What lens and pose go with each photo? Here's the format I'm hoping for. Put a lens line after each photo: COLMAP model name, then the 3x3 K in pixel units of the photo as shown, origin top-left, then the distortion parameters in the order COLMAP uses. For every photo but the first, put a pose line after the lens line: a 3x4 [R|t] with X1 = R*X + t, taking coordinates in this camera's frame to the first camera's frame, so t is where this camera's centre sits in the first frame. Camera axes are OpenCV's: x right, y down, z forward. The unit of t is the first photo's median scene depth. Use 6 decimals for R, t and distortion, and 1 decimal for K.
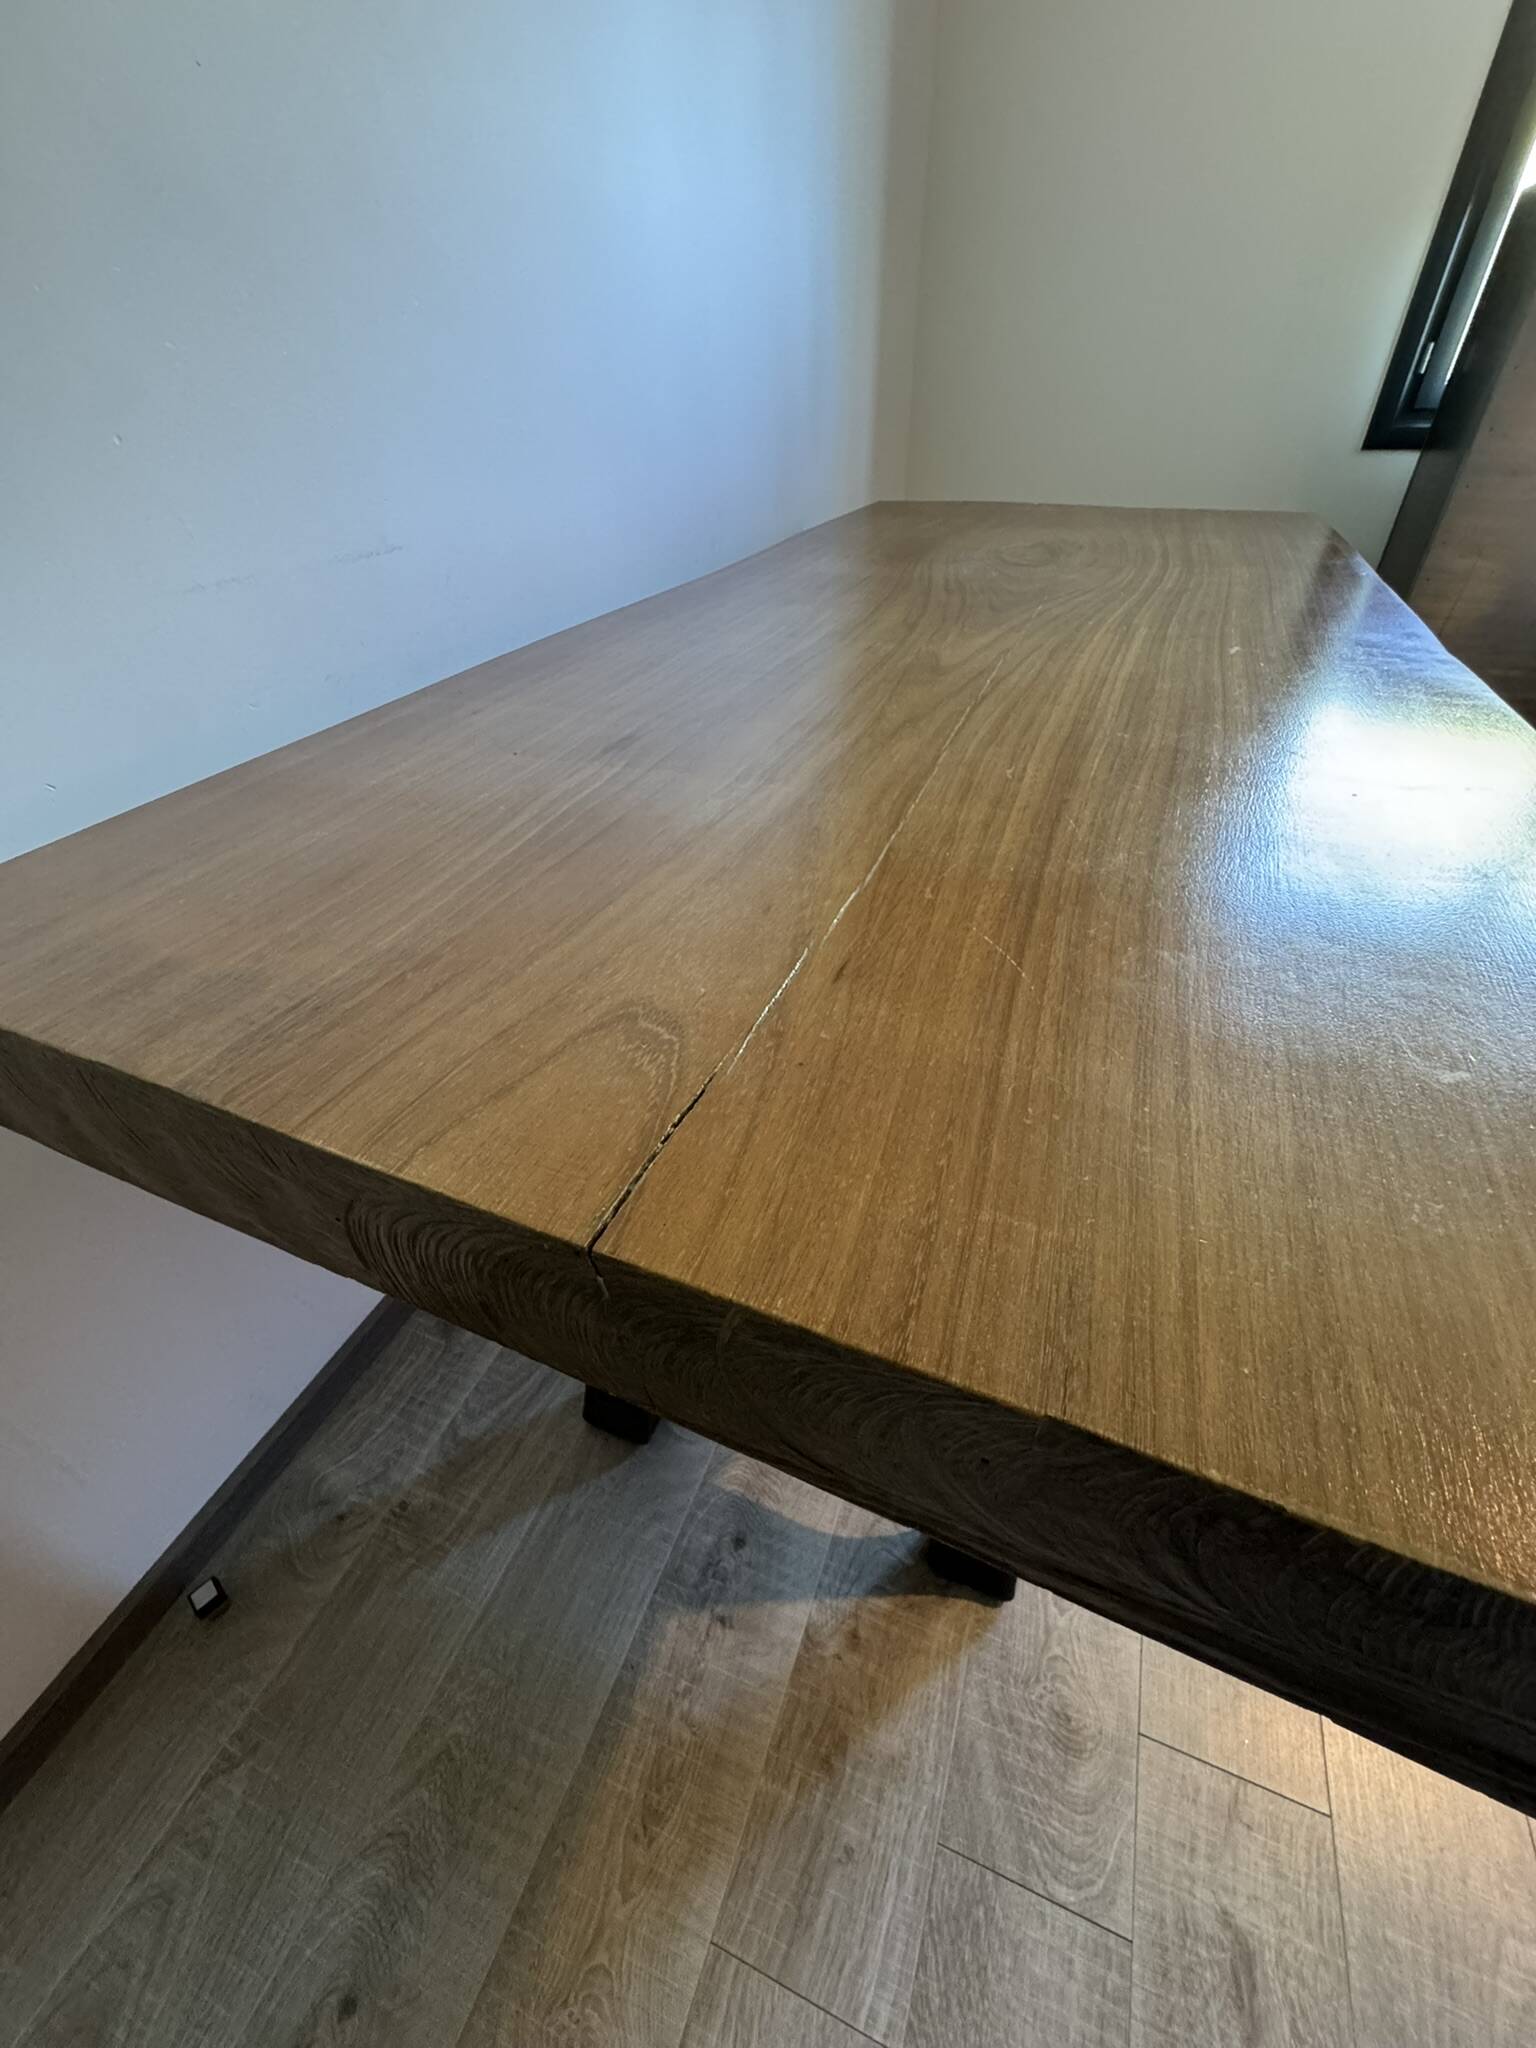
lens RADIAL K [[823.2, 0, 772.8], [0, 823.2, 1020.3], [0, 0, 1]] dist [-0.005912, 0.000553]
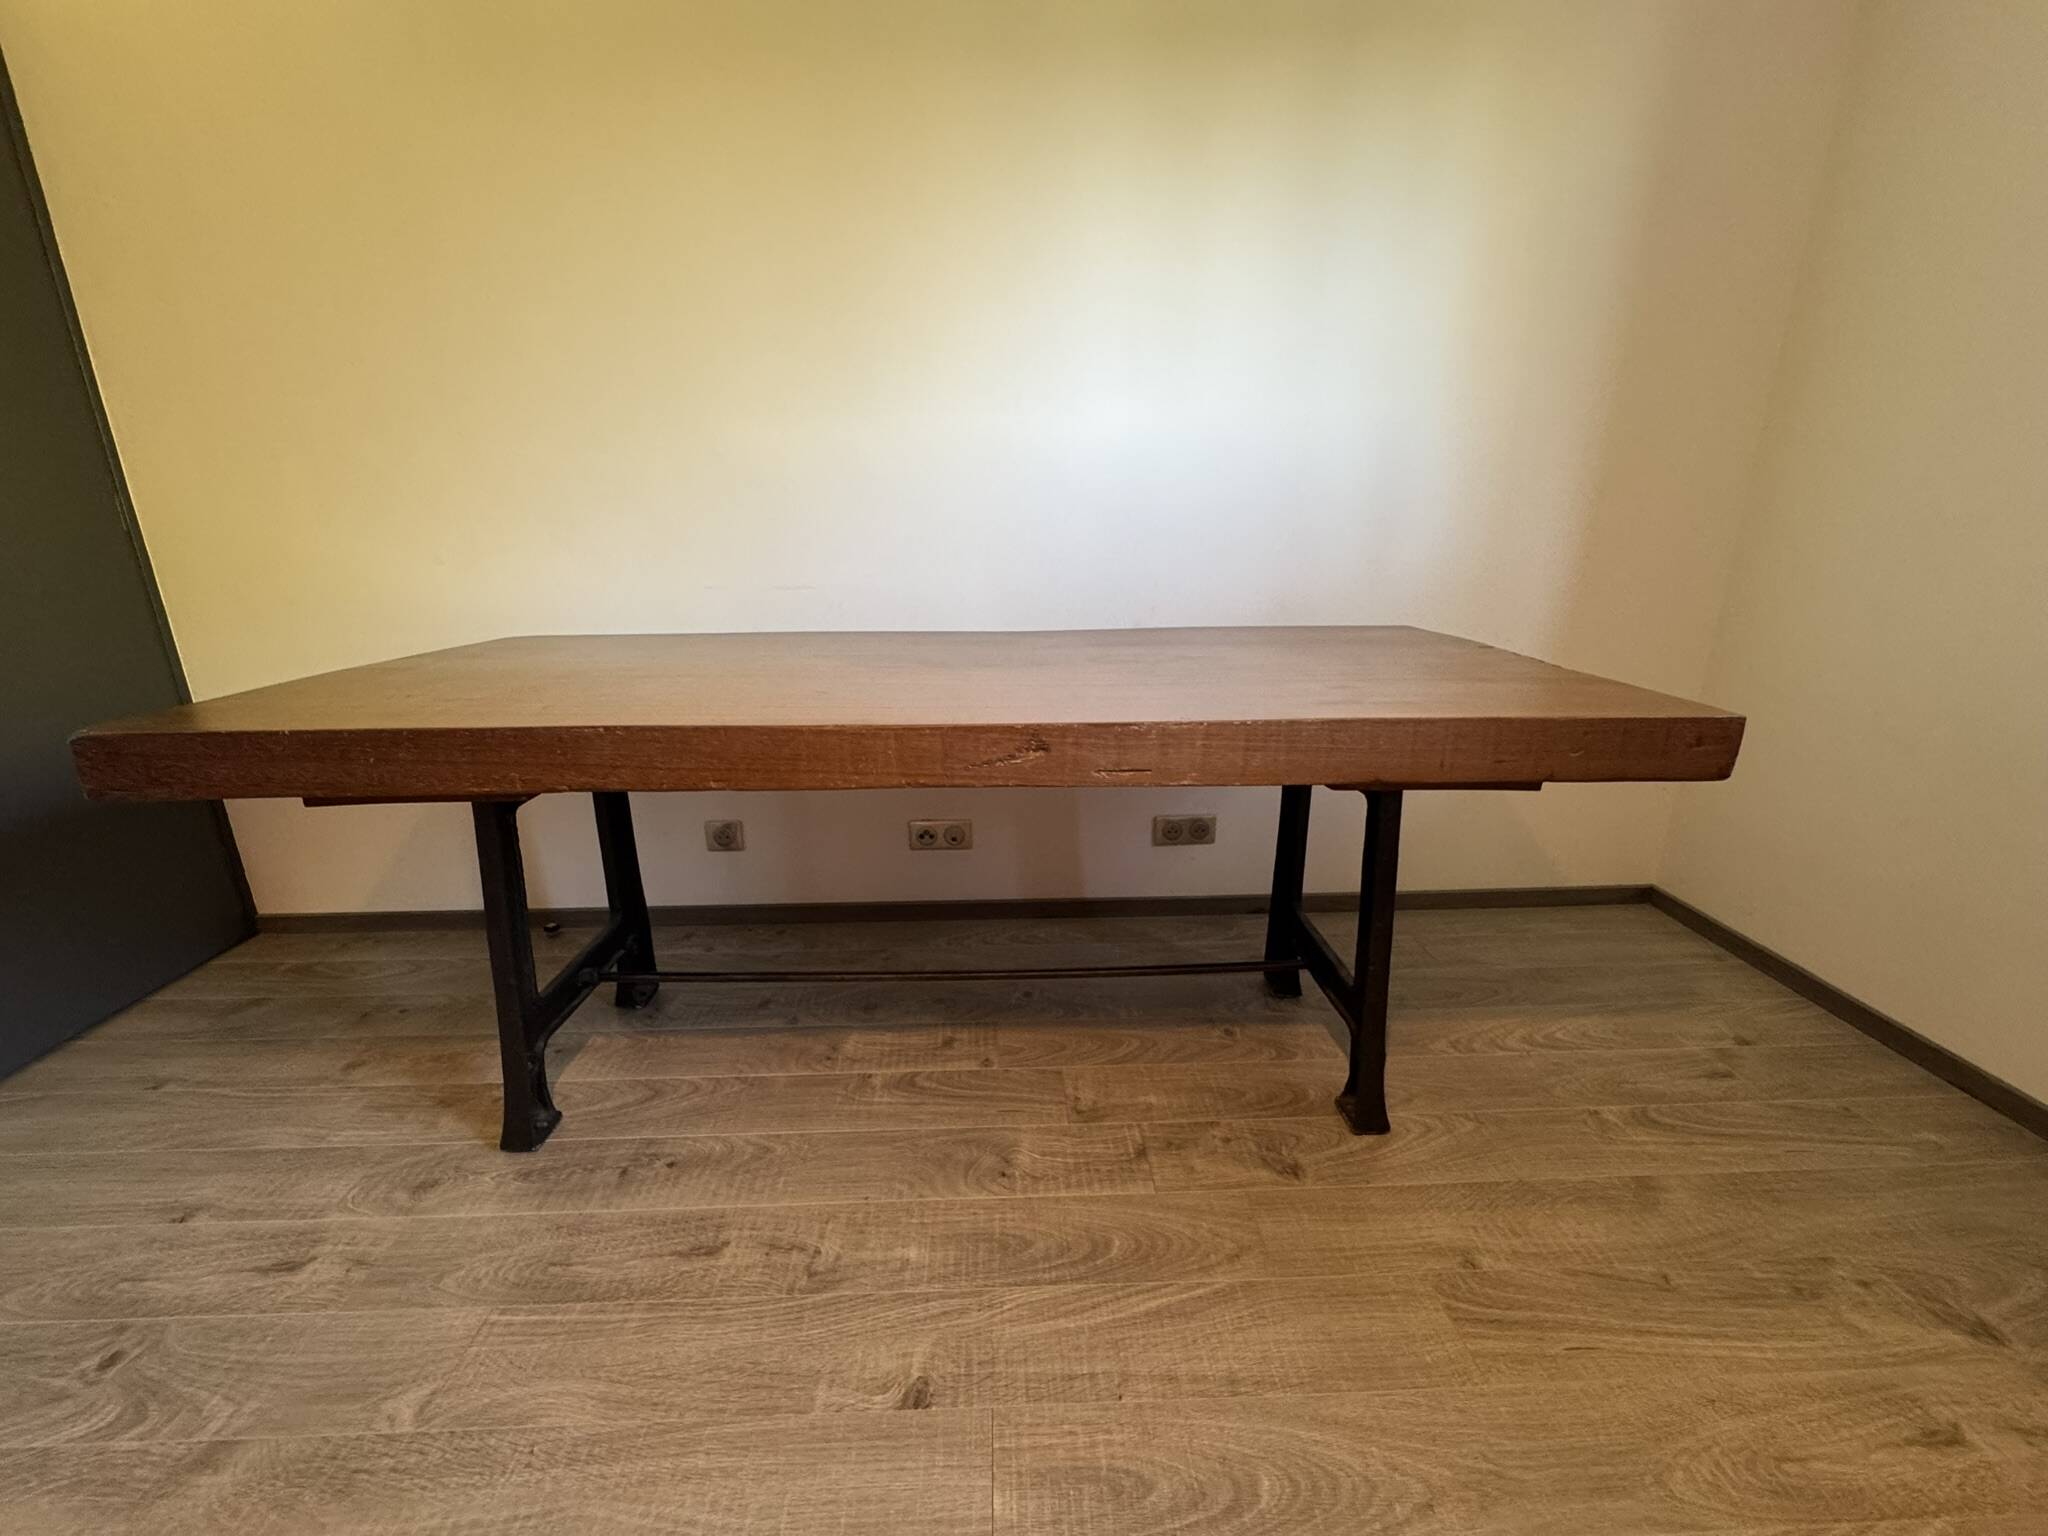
lens RADIAL K [[823.2, 0, 1018.9], [0, 823.2, 764.6], [0, 0, 1]] dist [-0.005912, 0.000553]
pose [[0.394988, 0.276798, -0.875995, 2.340400], [-0.562468, 0.826784, 0.007631, -0.639319], [0.726371, 0.489705, 0.482260, 0.708724]]
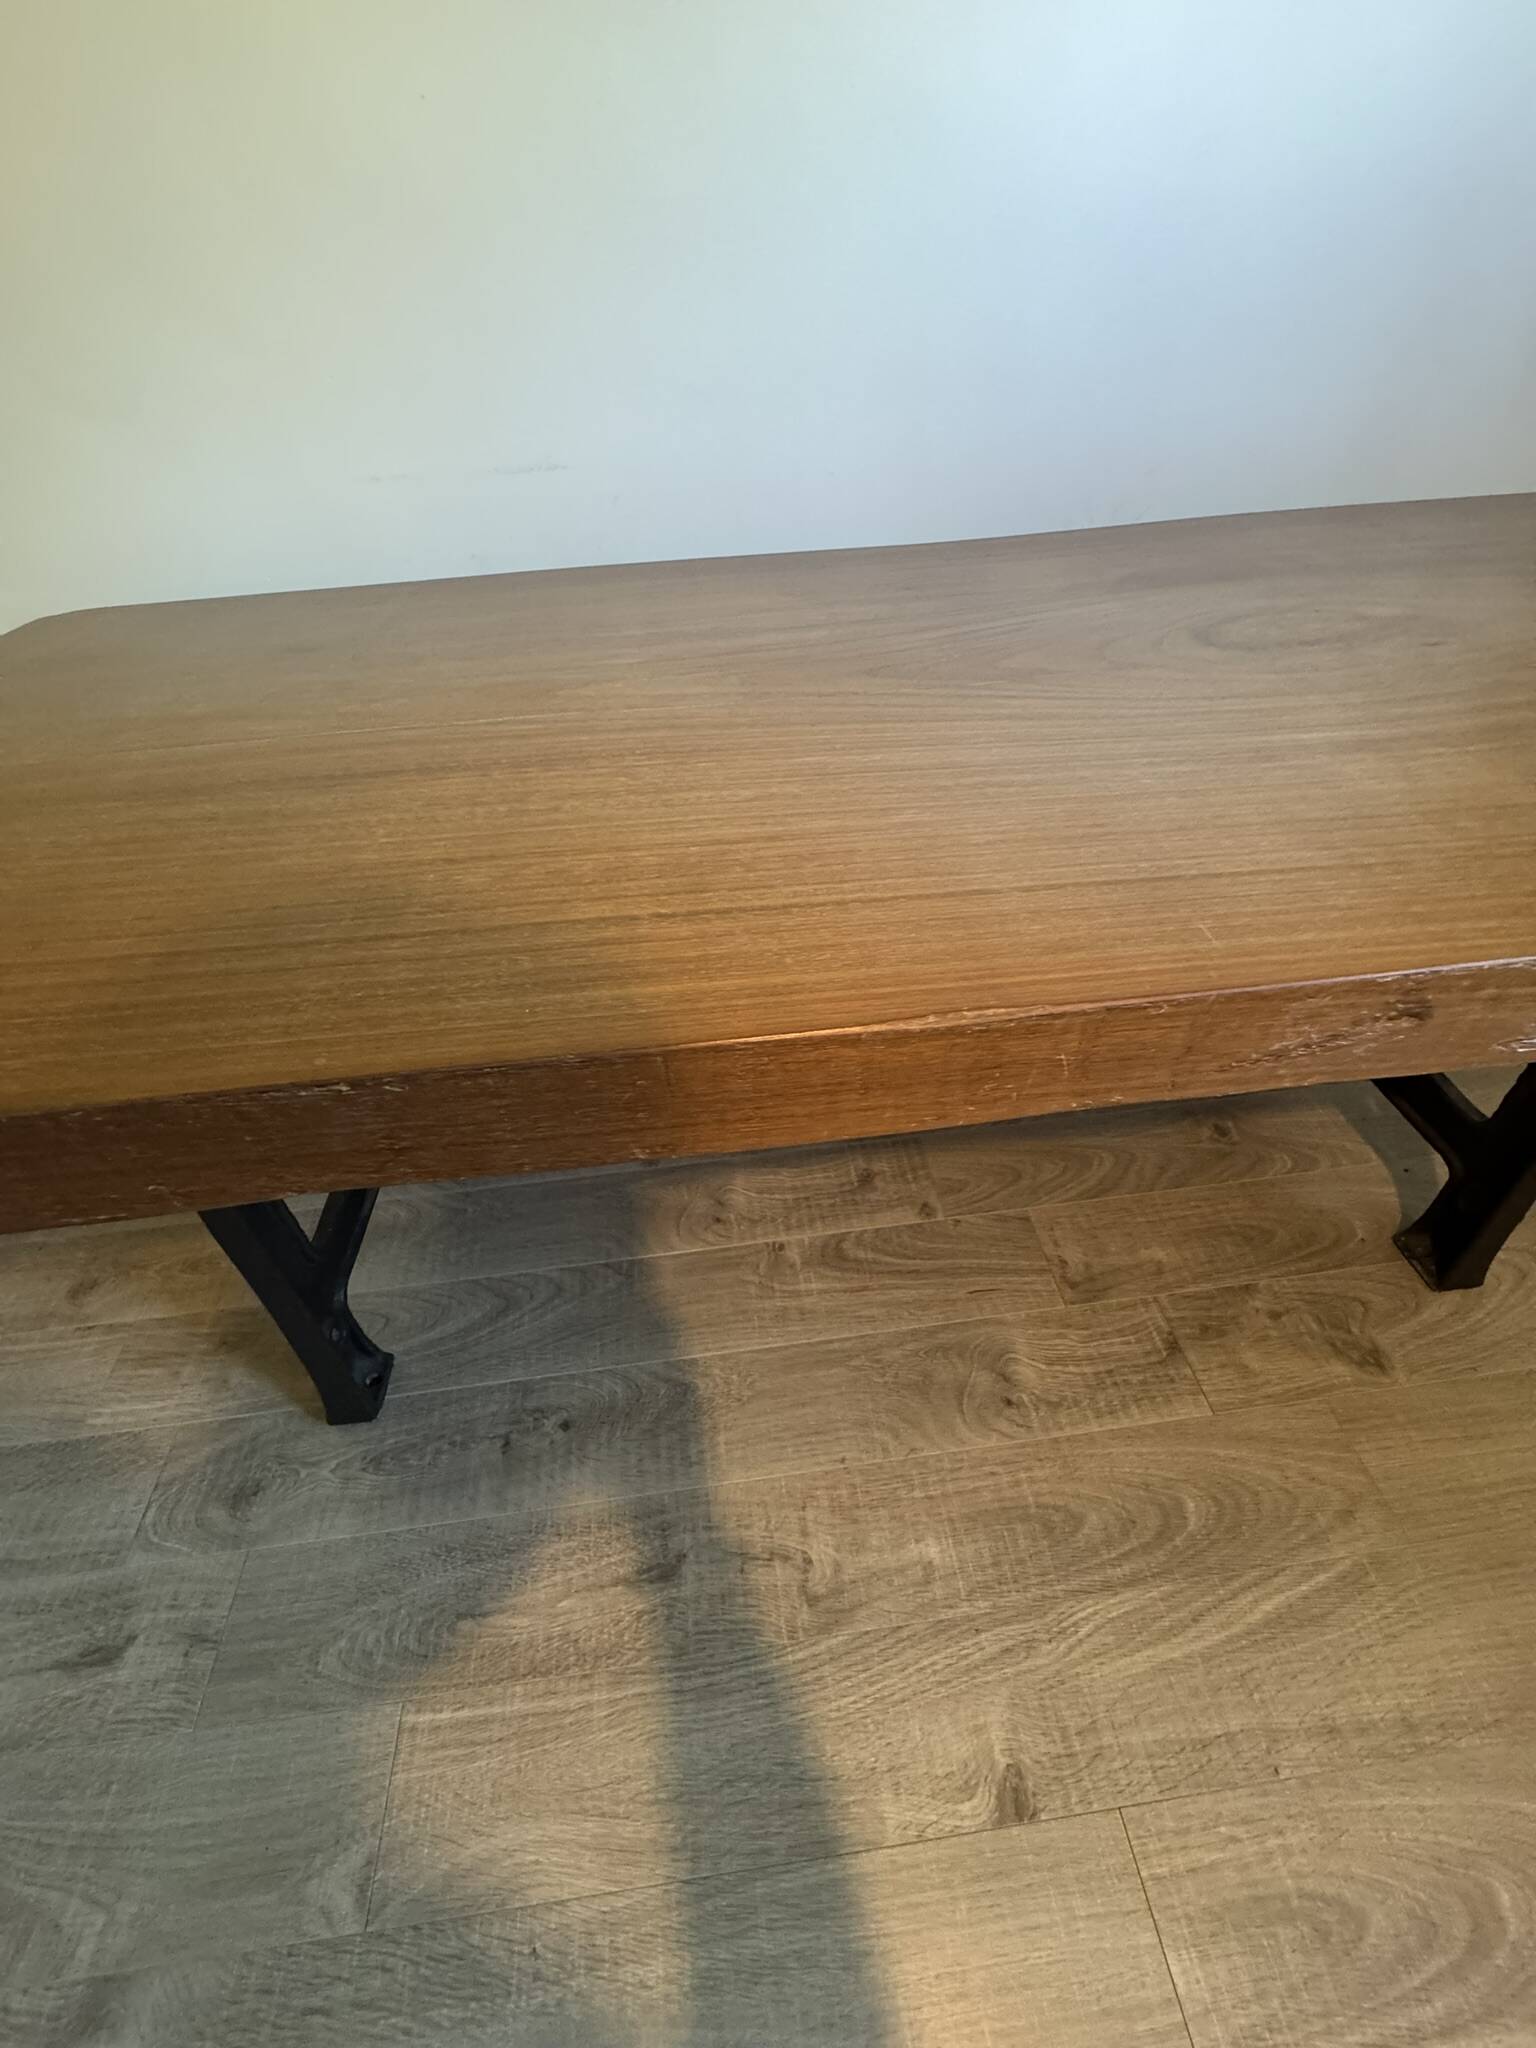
lens RADIAL K [[823.2, 0, 765.8], [0, 823.2, 1020.3], [0, 0, 1]] dist [-0.005912, 0.000553]
pose [[0.464890, 0.594159, -0.656394, 1.259757], [-0.510647, 0.785581, 0.349432, -0.639106], [0.723268, 0.172739, 0.668614, 0.665765]]
